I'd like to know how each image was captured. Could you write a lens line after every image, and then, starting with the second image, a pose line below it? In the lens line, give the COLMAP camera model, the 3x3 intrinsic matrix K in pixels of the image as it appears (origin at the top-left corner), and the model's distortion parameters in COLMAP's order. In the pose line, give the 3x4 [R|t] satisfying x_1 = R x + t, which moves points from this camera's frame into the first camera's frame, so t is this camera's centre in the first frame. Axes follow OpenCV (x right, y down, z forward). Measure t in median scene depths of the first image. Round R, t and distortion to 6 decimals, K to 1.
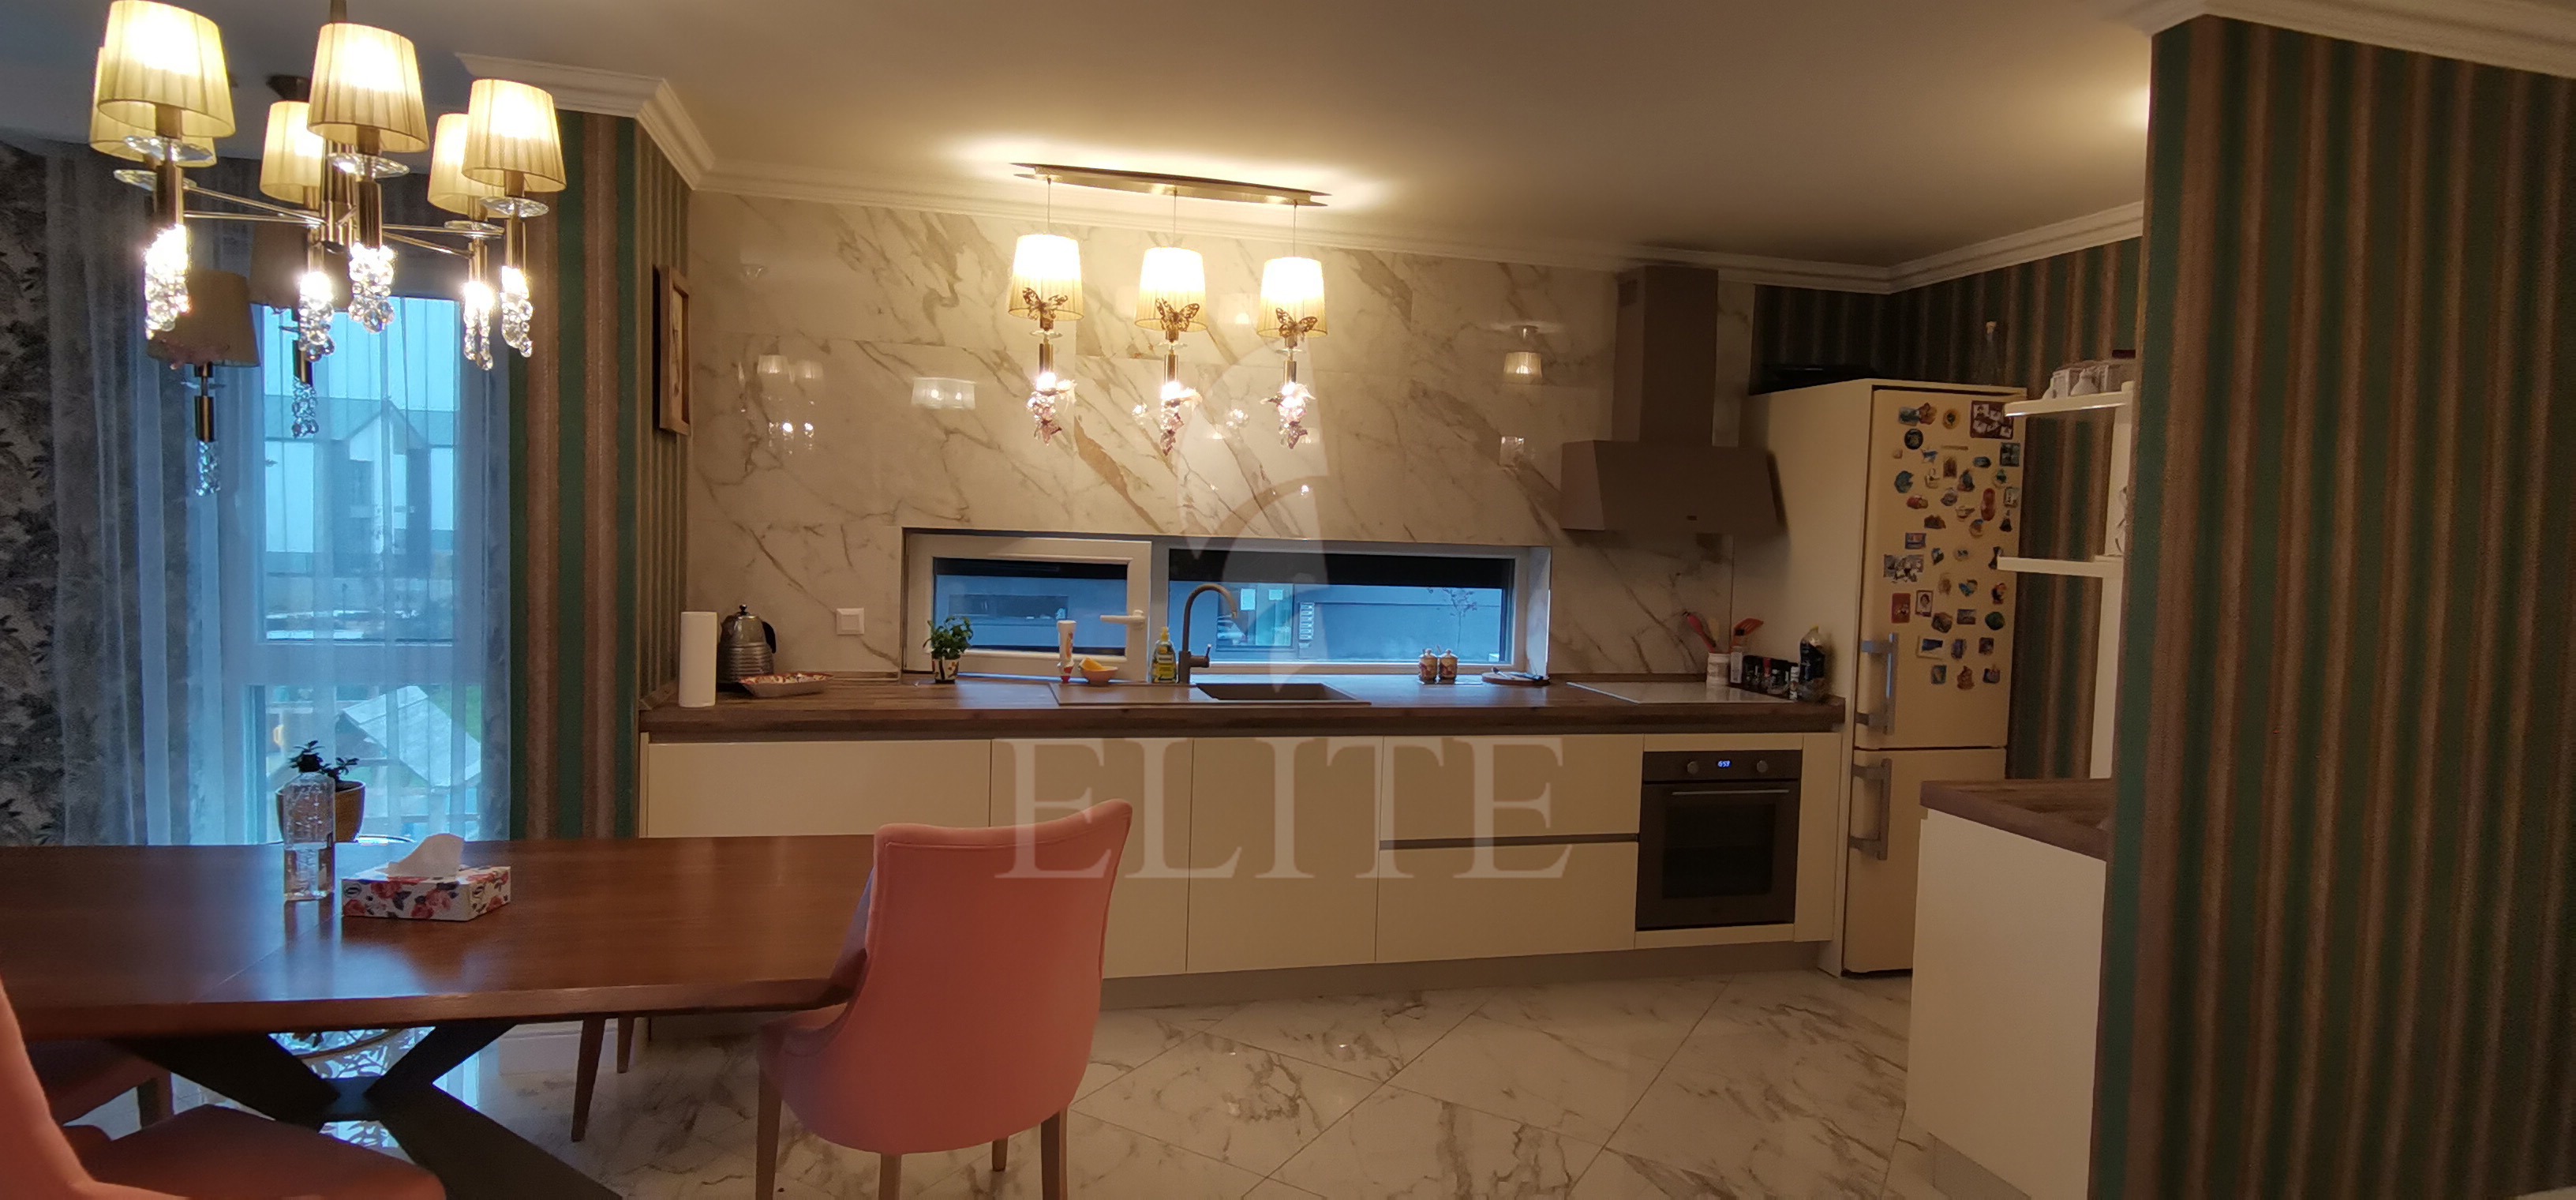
lens RADIAL K [[1286.6, 0, 1293.9], [0, 1286.6, 576.0], [0, 0, 1]] dist [0.015876, -0.006997]
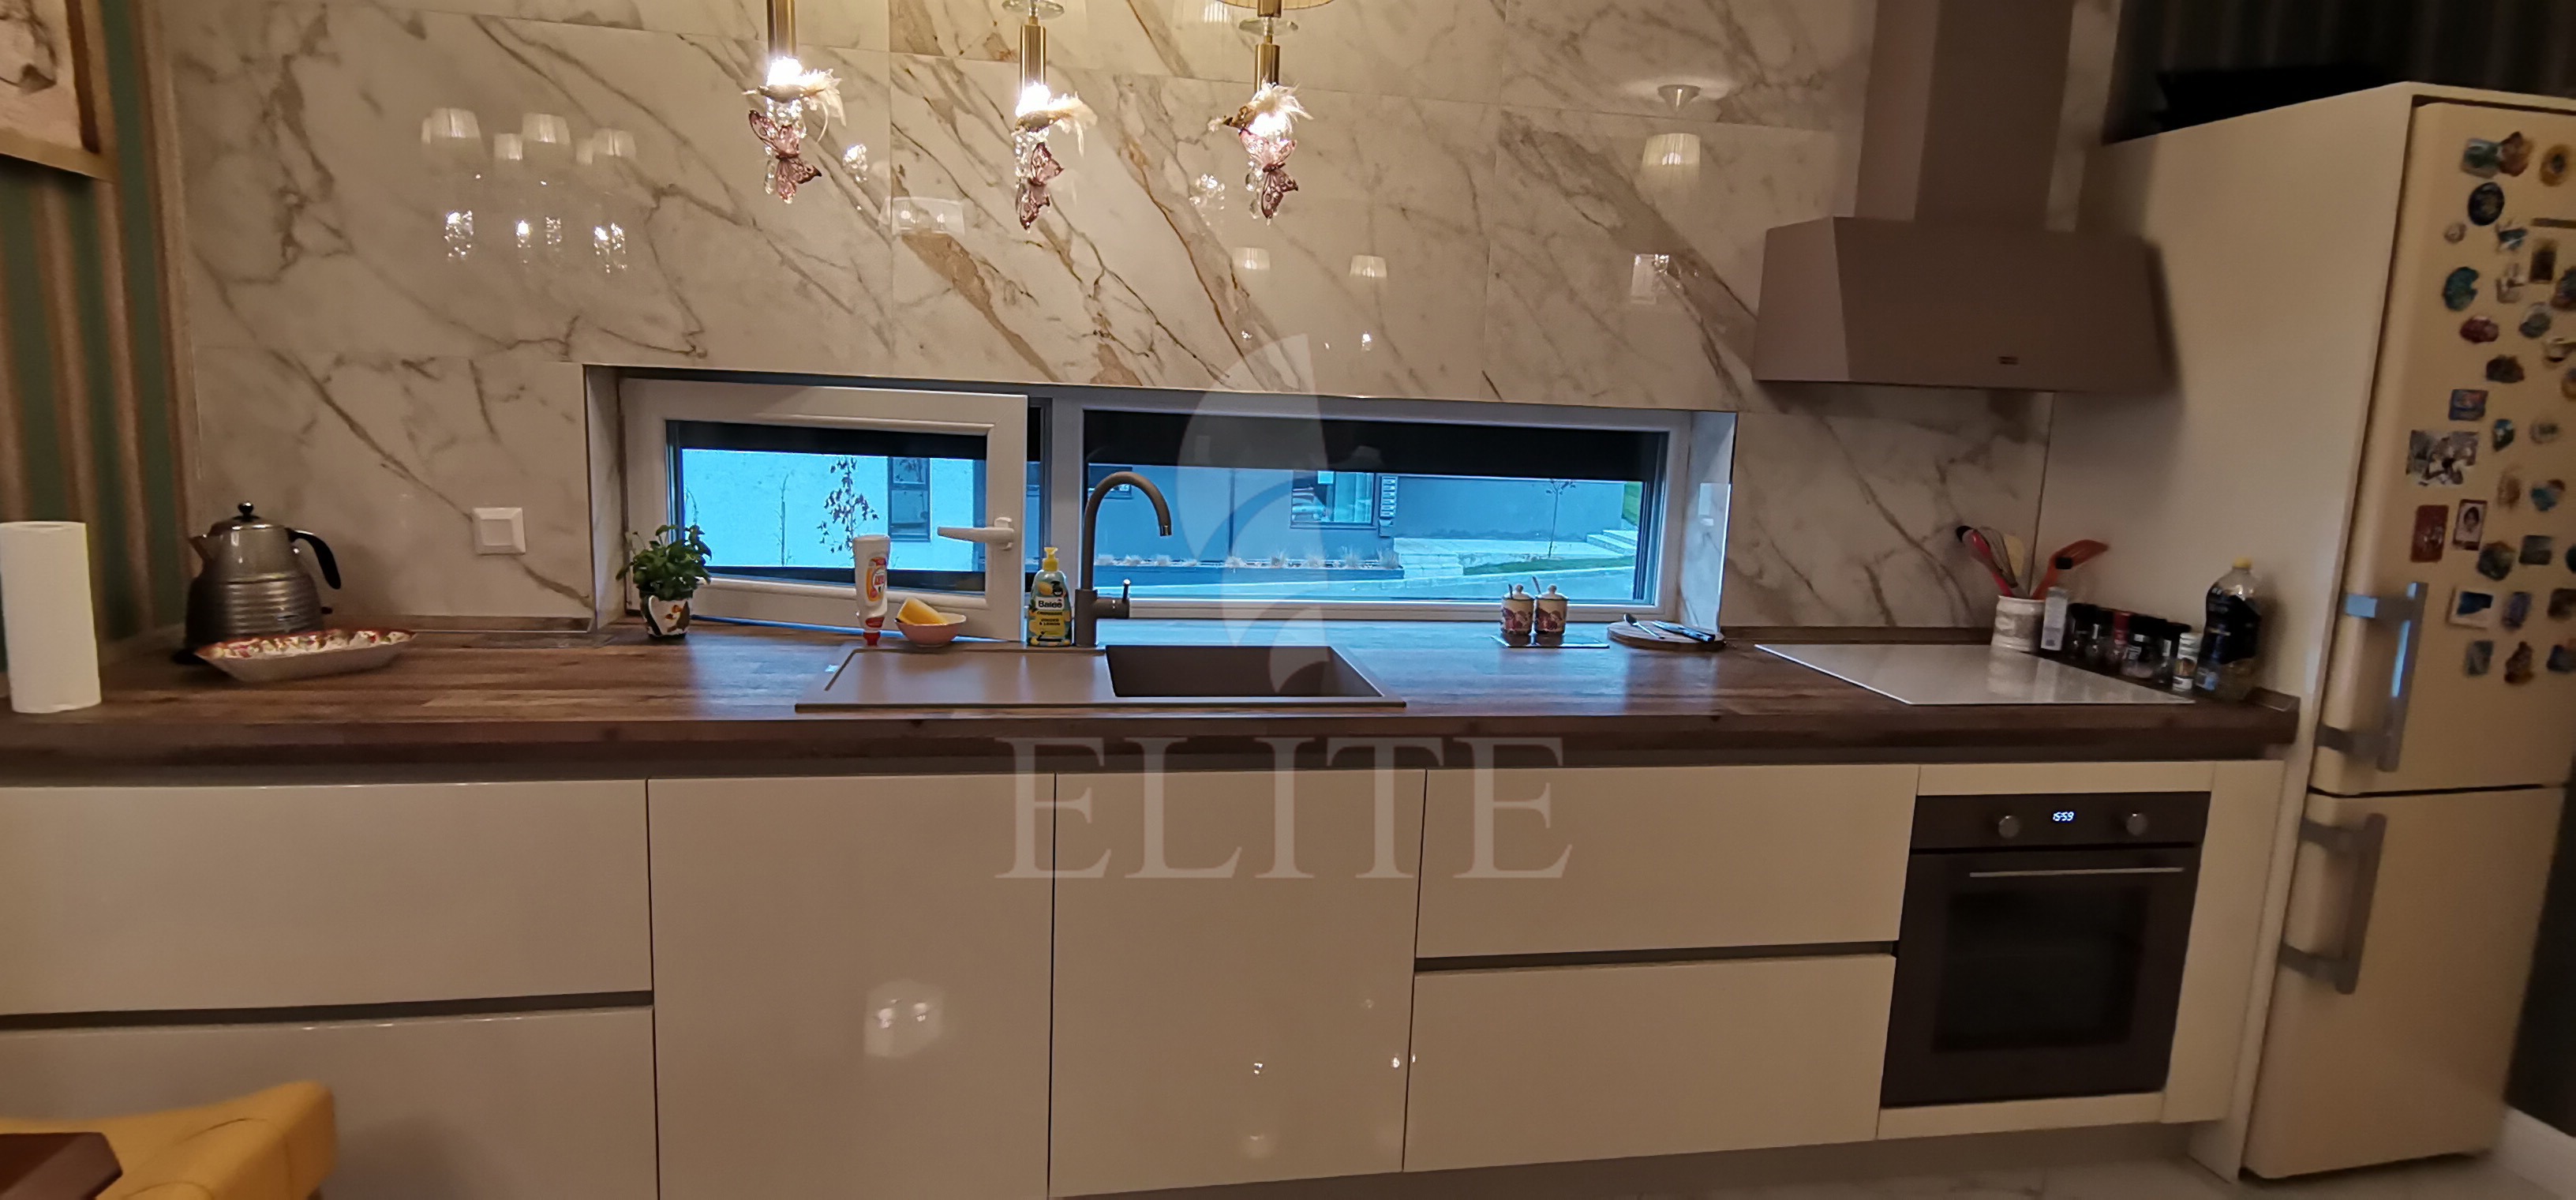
lens RADIAL K [[1286.6, 0, 1293.2], [0, 1286.6, 589.7], [0, 0, 1]] dist [0.015876, -0.006997]
pose [[0.997263, 0.018684, -0.071536, 0.047236], [-0.010736, 0.993883, 0.109919, -0.005318], [0.073152, -0.108850, 0.991363, 0.440909]]
